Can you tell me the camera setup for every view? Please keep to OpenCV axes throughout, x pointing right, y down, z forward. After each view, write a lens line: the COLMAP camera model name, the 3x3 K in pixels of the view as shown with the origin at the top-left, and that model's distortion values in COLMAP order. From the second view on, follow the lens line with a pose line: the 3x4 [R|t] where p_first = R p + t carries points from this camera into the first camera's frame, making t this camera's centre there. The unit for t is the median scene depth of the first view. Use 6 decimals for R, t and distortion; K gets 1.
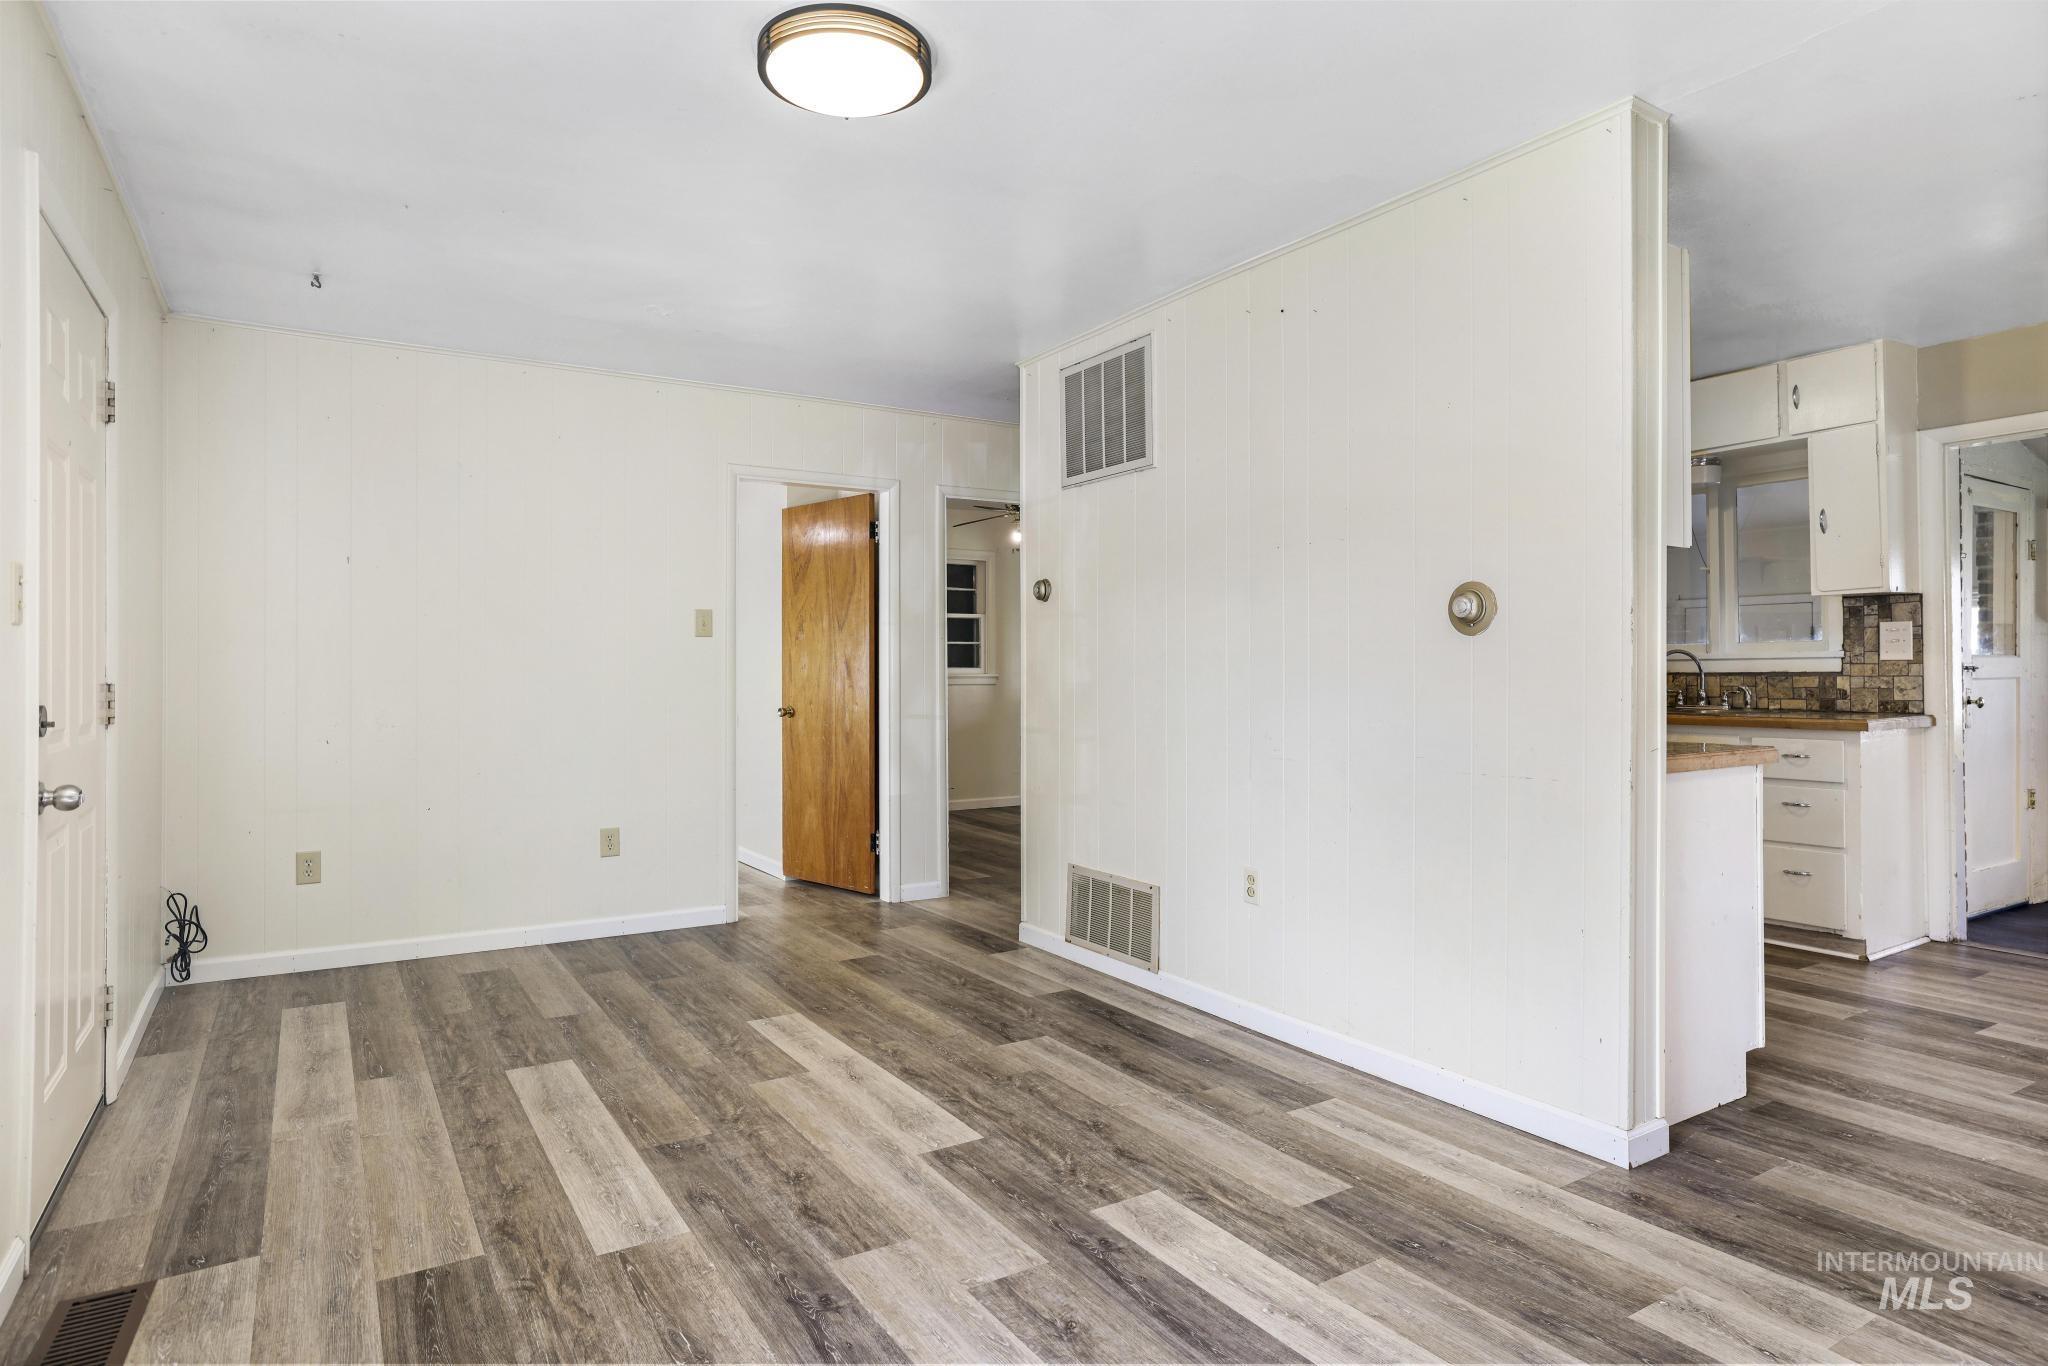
lens RADIAL K [[1151.4, 0, 1028.3], [0, 1151.4, 671.9], [0, 0, 1]] dist [-0.000268, 0.002425]
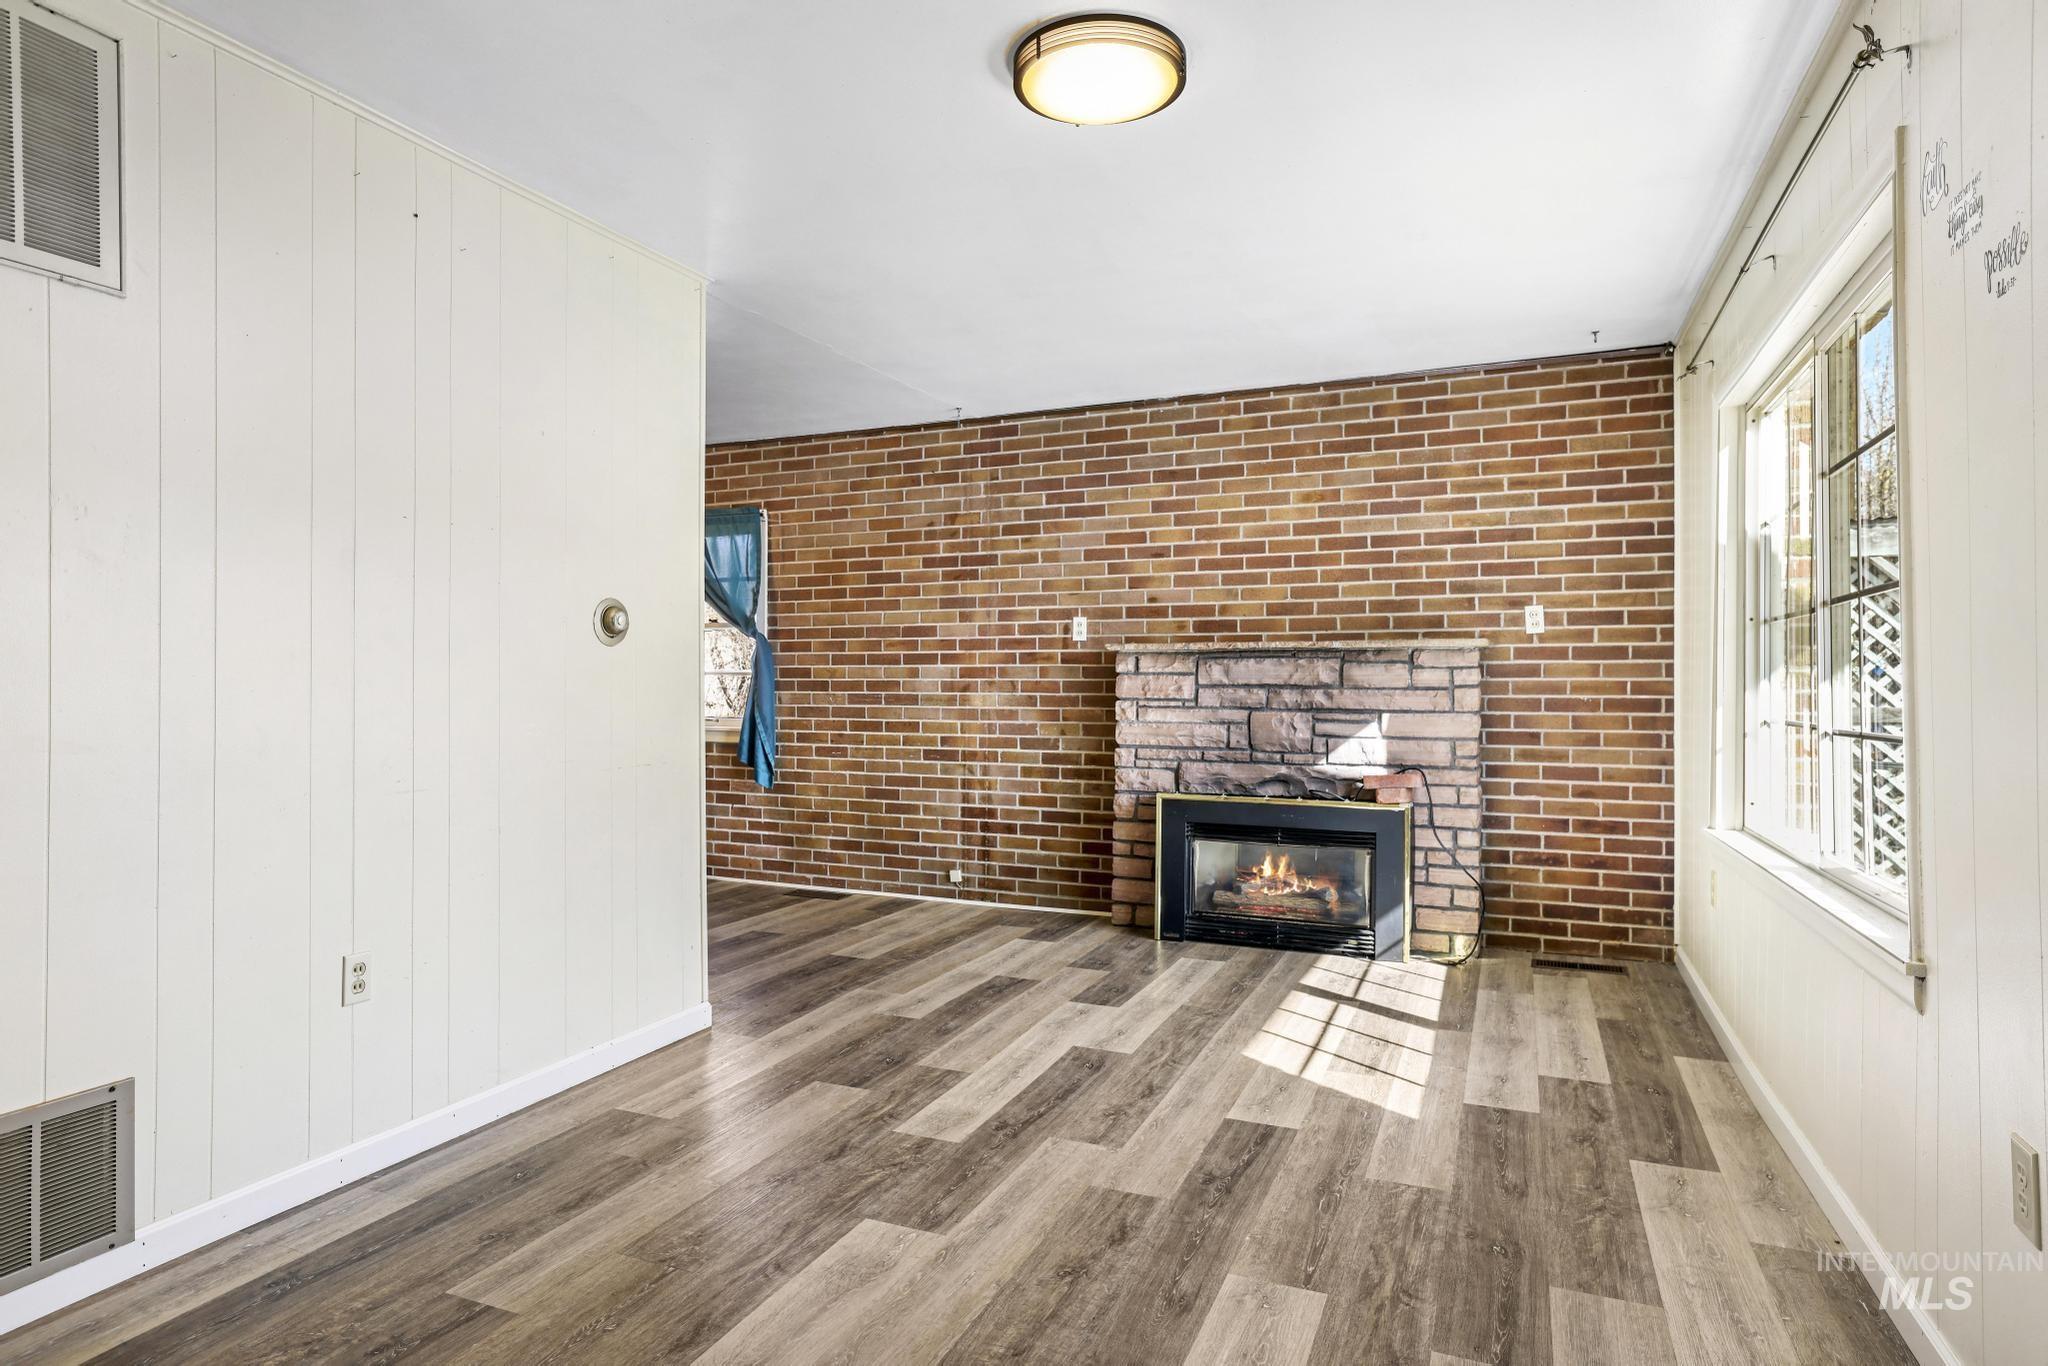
lens RADIAL K [[1151.4, 0, 1025.1], [0, 1151.4, 679.1], [0, 0, 1]] dist [-0.000268, 0.002425]
pose [[-0.568071, 0.002750, 0.822975, -0.926978], [0.002332, 0.999996, -0.001731, 0.011006], [-0.822976, 0.000936, -0.568075, 1.599051]]
